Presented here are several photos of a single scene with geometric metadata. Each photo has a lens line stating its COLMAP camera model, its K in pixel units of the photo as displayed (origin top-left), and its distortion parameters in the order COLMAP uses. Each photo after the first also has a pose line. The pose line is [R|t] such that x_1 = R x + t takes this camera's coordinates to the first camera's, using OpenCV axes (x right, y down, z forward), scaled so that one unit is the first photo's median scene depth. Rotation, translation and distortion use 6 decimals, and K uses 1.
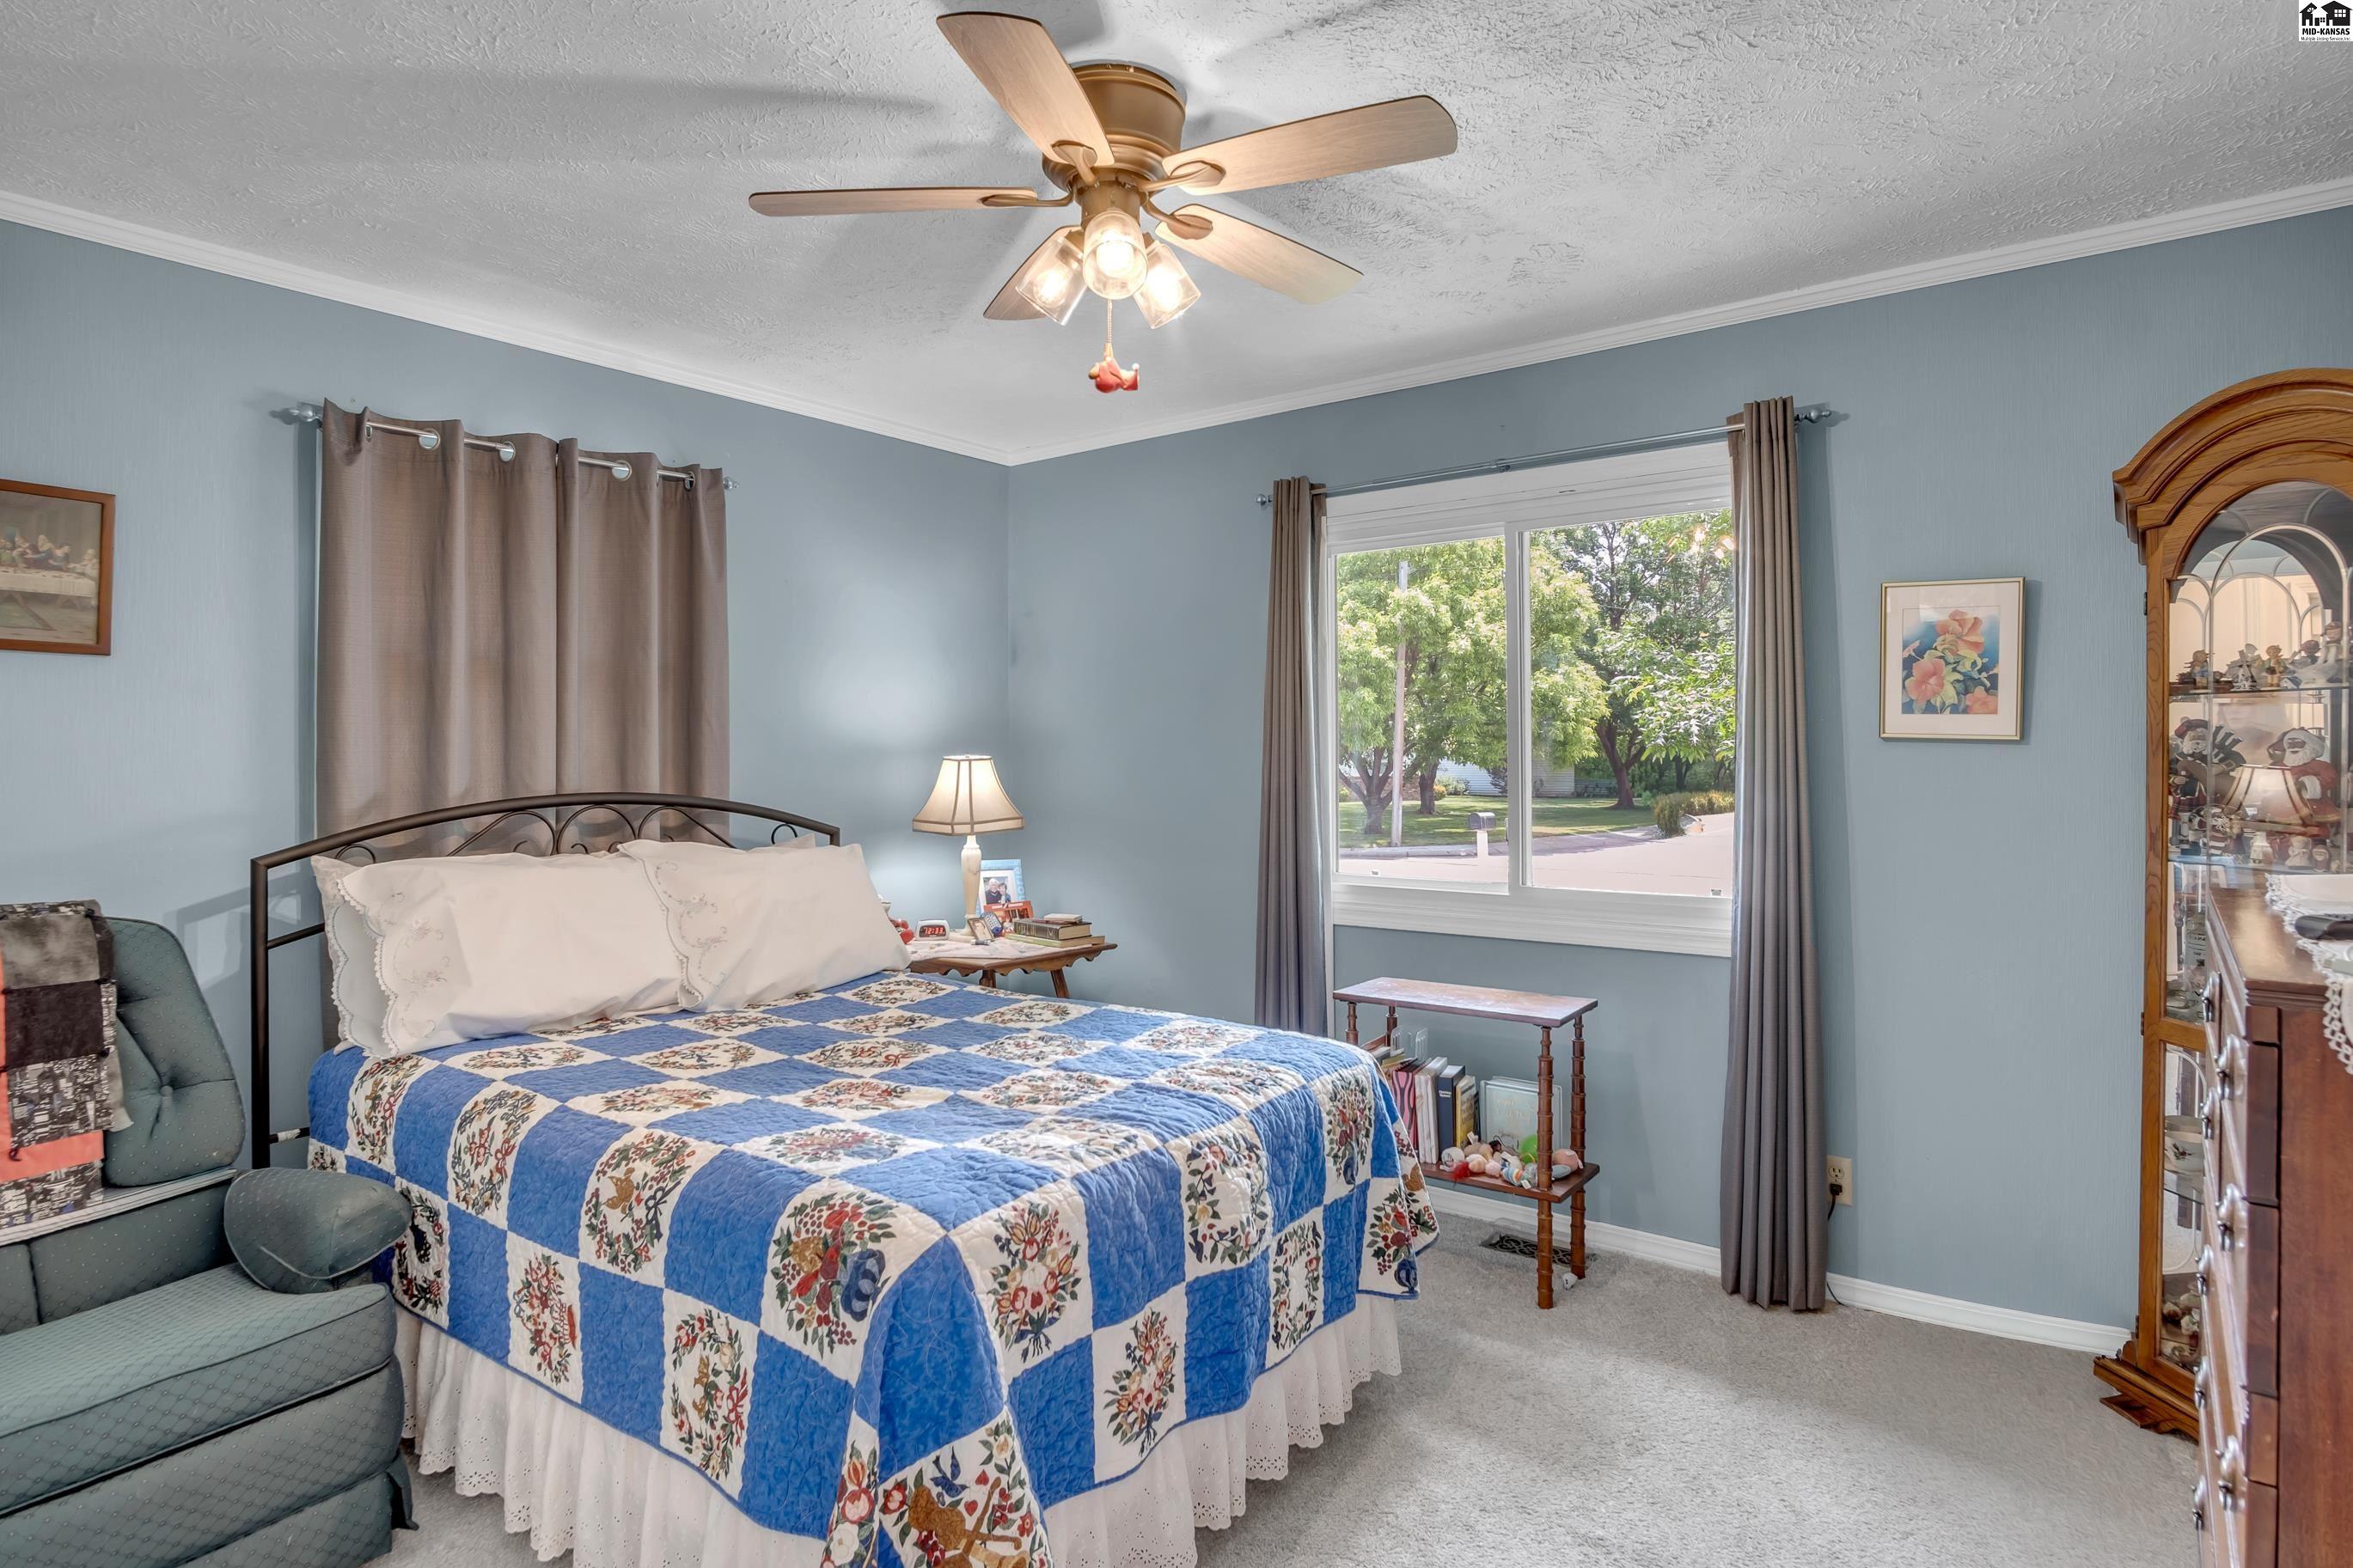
lens RADIAL K [[1281.3, 0, 1173.6], [0, 1281.3, 773.5], [0, 0, 1]] dist [-0.028059, 0.001830]
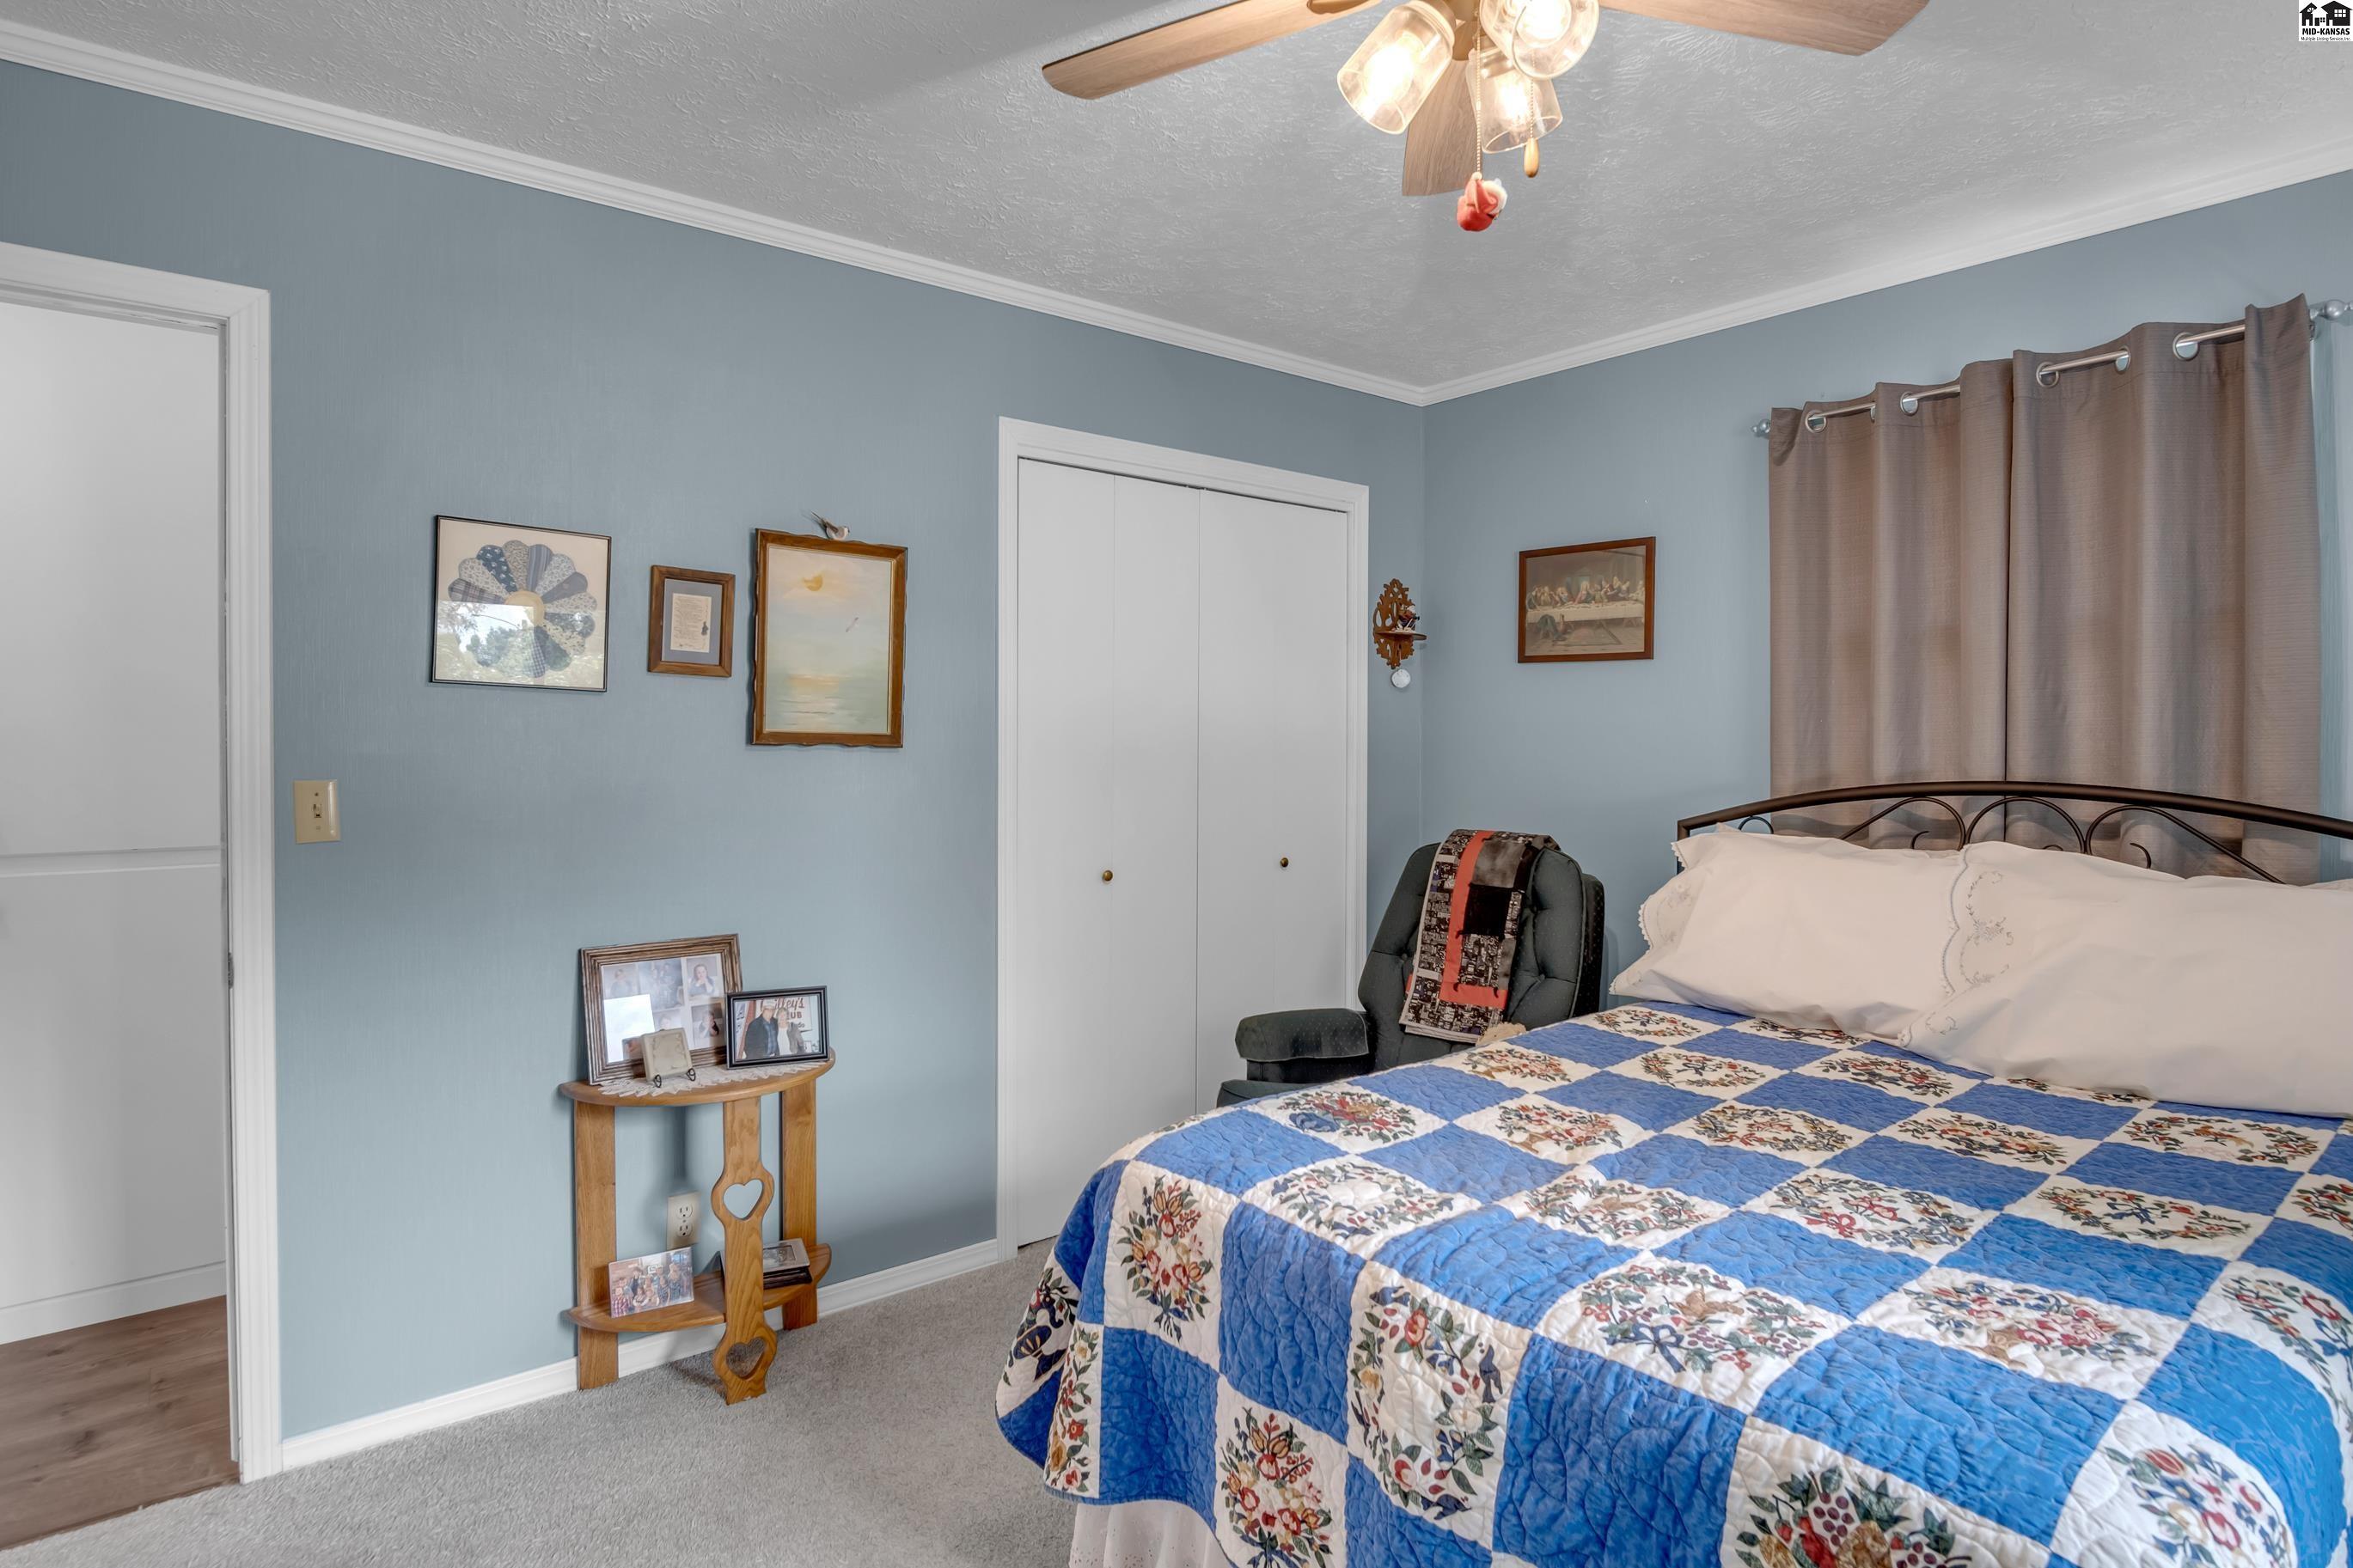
lens RADIAL K [[1281.3, 0, 1172.6], [0, 1281.3, 768.3], [0, 0, 1]] dist [-0.028059, 0.001830]
pose [[-0.257596, 0.026206, -0.965897, 0.679866], [-0.010142, 0.999504, 0.029823, -0.015746], [0.966199, 0.017479, -0.257202, 0.999972]]
